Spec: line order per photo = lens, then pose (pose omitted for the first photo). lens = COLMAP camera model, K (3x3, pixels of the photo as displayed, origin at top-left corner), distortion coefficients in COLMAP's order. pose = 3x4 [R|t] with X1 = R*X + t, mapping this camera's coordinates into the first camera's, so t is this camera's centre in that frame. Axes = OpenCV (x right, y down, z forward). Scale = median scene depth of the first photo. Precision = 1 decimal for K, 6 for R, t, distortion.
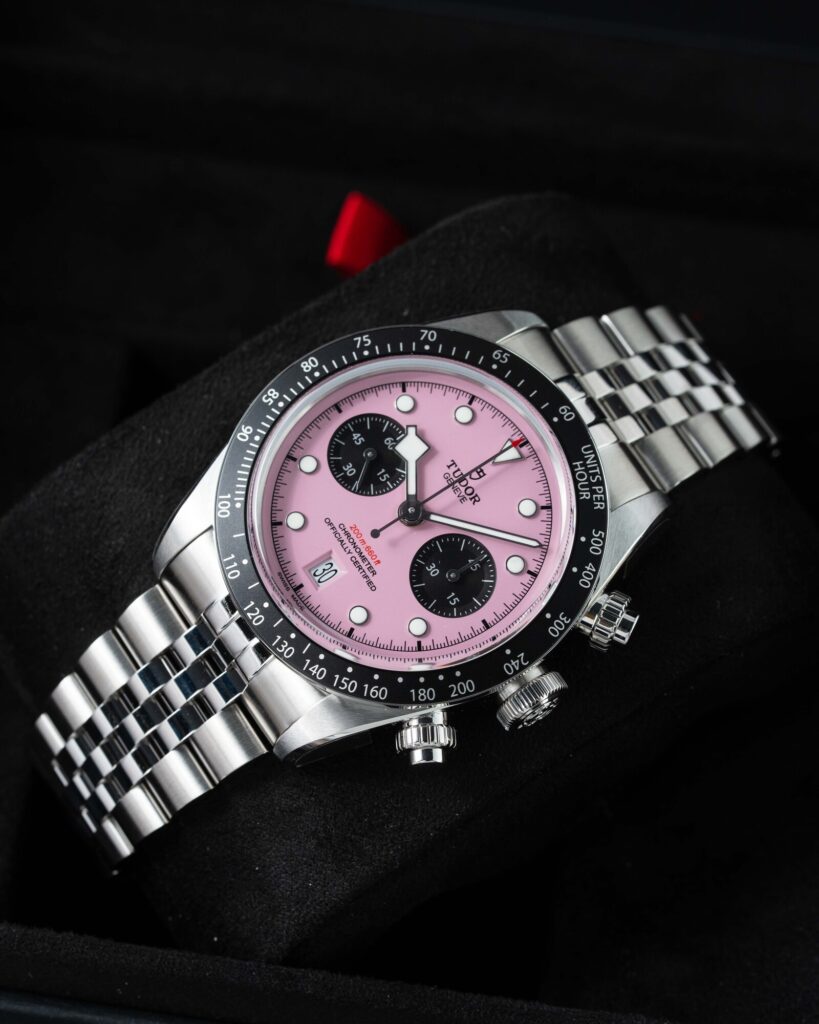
lens RADIAL K [[4382.9, 0, 409.5], [0, 4382.9, 512.0], [0, 0, 1]] dist [-0.028274, 4.149778]
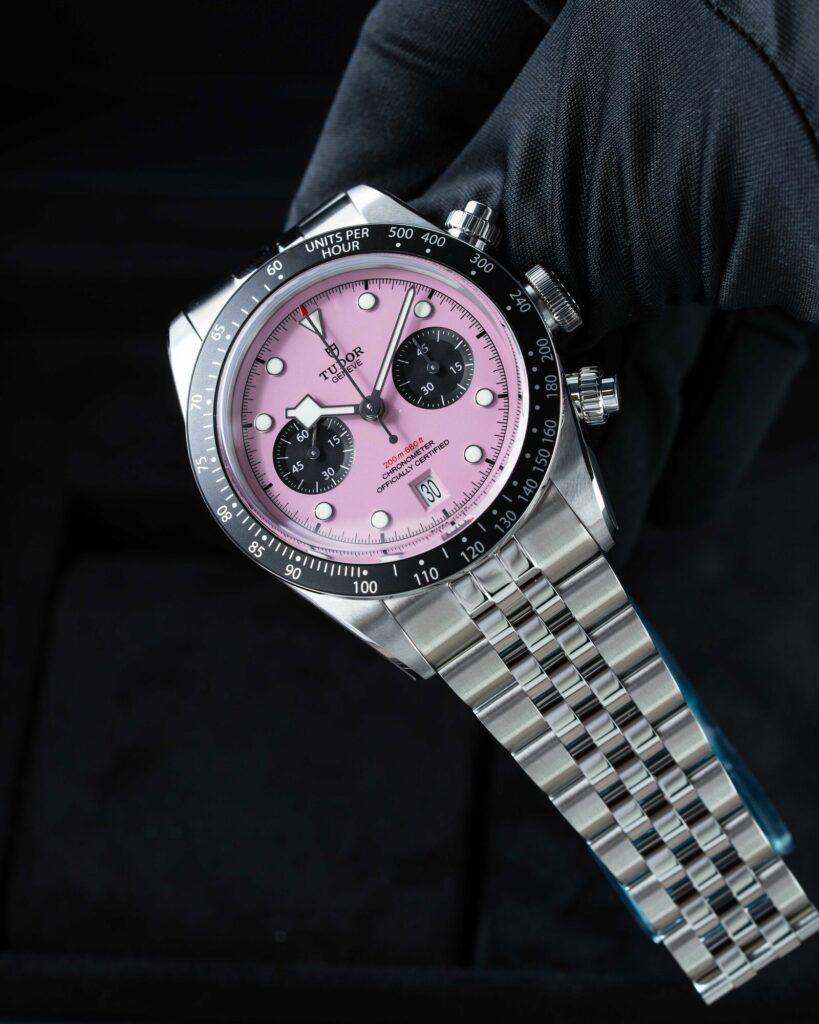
lens RADIAL K [[4382.9, 0, 409.5], [0, 4382.9, 512.0], [0, 0, 1]] dist [-0.028274, 4.149778]
pose [[-0.004470, -0.967546, 0.252654, -0.282246], [0.997640, 0.012998, 0.067427, -0.059972], [-0.068523, 0.252359, 0.965205, 0.015196]]
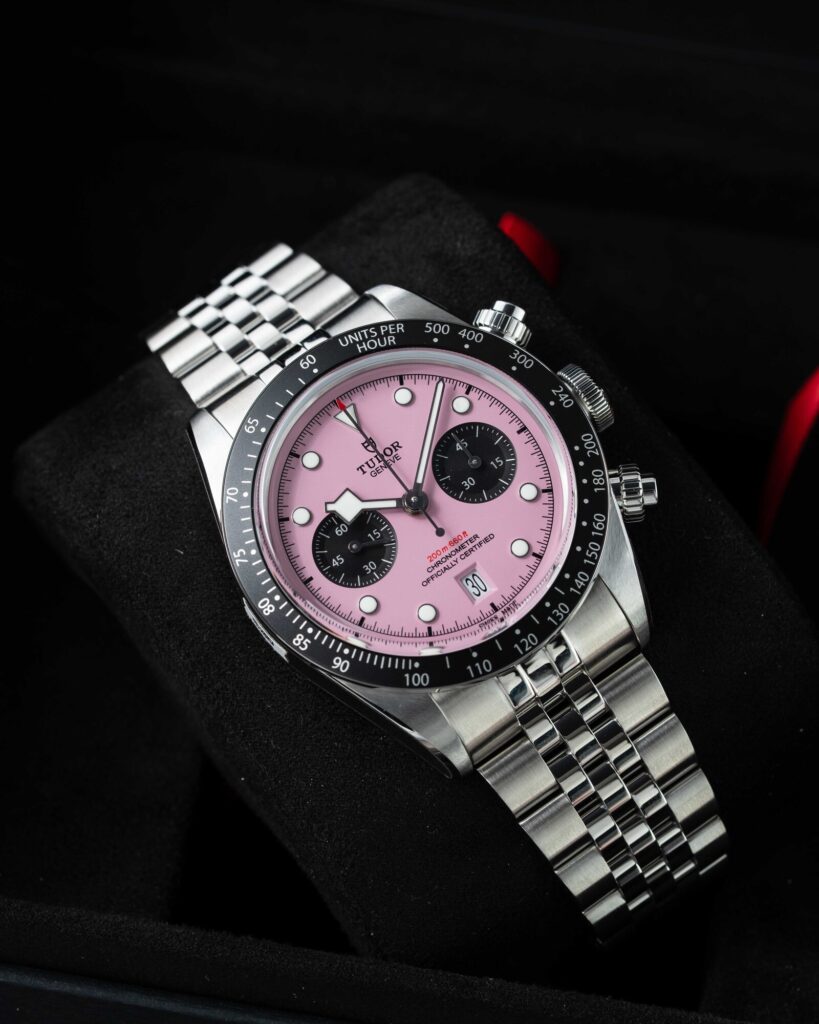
lens RADIAL K [[4382.9, 0, 409.5], [0, 4382.9, 512.0], [0, 0, 1]] dist [-0.028274, 4.149778]
pose [[-0.052075, -0.941448, 0.333111, -0.339509], [0.967085, 0.035652, 0.251945, -0.256506], [-0.249069, 0.335267, 0.908604, 0.079524]]
